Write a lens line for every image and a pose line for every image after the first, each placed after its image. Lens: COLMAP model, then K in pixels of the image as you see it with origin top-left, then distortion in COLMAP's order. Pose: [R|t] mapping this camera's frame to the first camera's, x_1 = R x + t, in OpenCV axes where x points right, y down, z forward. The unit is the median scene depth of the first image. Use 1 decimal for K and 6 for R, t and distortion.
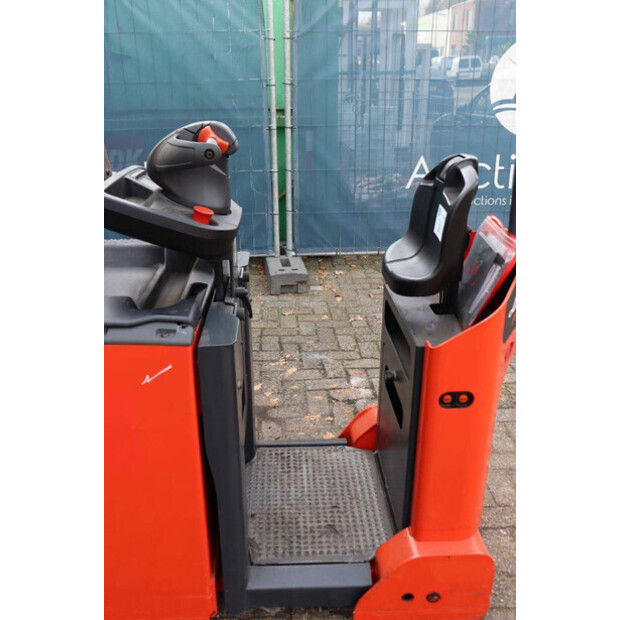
lens RADIAL K [[600.3, 0, 310.0], [0, 600.3, 310.0], [0, 0, 1]] dist [-0.066579, 0.004940]
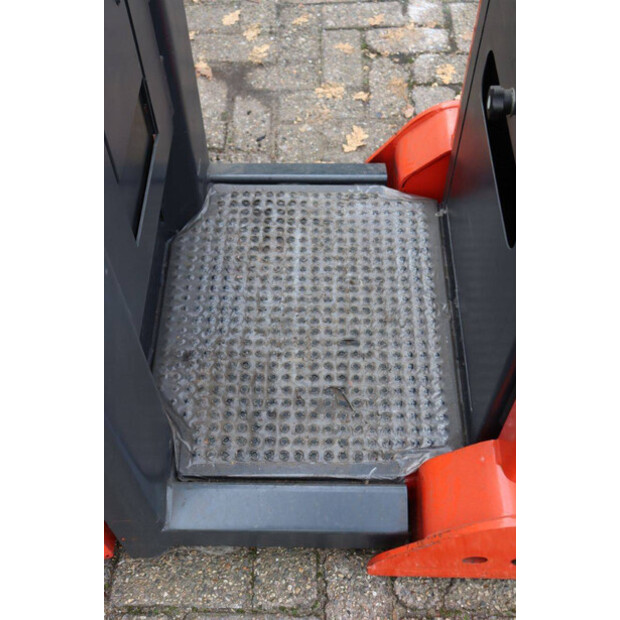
lens RADIAL K [[740.9, 0, 310.0], [0, 740.9, 310.0], [0, 0, 1]] dist [-0.008793, 0.006505]
pose [[0.997996, 0.041652, -0.047626, 0.035612], [-0.007433, 0.824709, 0.565509, -0.044687], [0.062832, -0.564022, 0.823366, 0.474350]]
